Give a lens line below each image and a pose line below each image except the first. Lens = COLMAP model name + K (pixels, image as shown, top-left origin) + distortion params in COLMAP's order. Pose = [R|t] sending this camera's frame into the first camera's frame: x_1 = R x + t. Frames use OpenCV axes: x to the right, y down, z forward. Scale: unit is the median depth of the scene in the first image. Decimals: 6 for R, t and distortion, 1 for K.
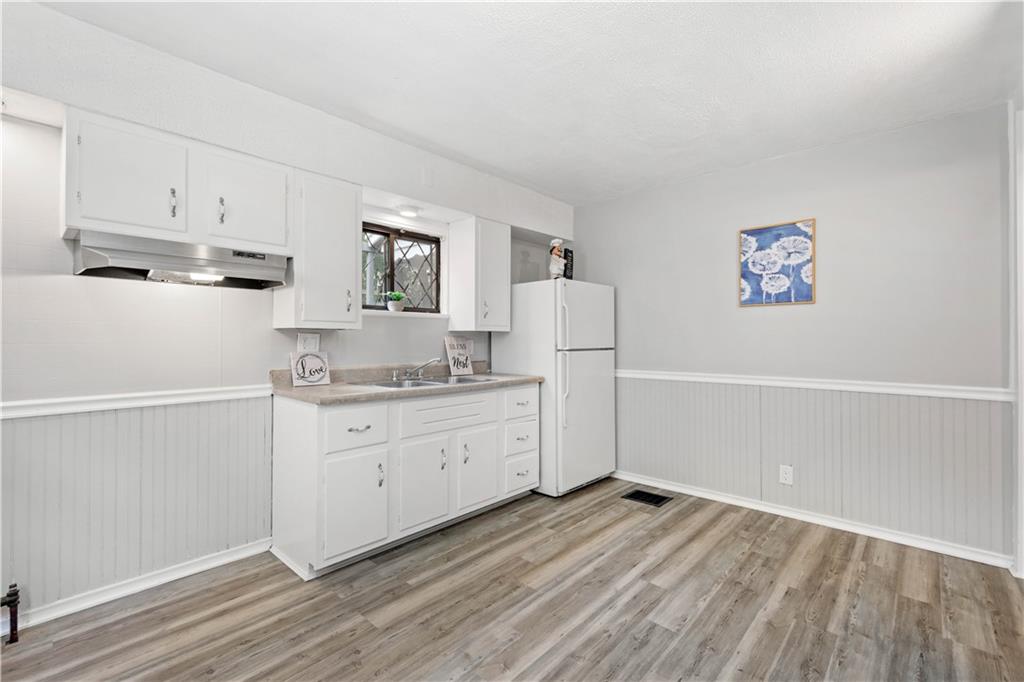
lens RADIAL K [[453.2, 0, 515.0], [0, 453.2, 342.0], [0, 0, 1]] dist [0.019787, -0.000150]
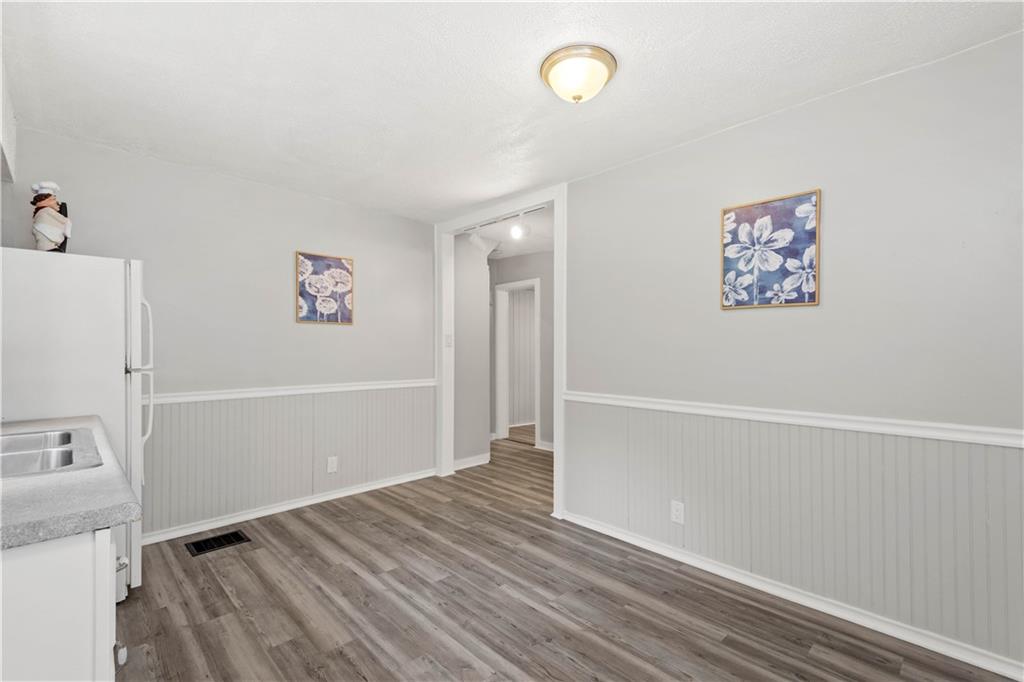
lens RADIAL K [[453.2, 0, 515.0], [0, 453.2, 342.0], [0, 0, 1]] dist [0.019787, -0.000150]
pose [[0.049793, 0.019584, 0.998568, -0.606605], [0.004366, 0.999794, -0.019826, -0.007338], [-0.998750, 0.005347, 0.049697, 0.469658]]
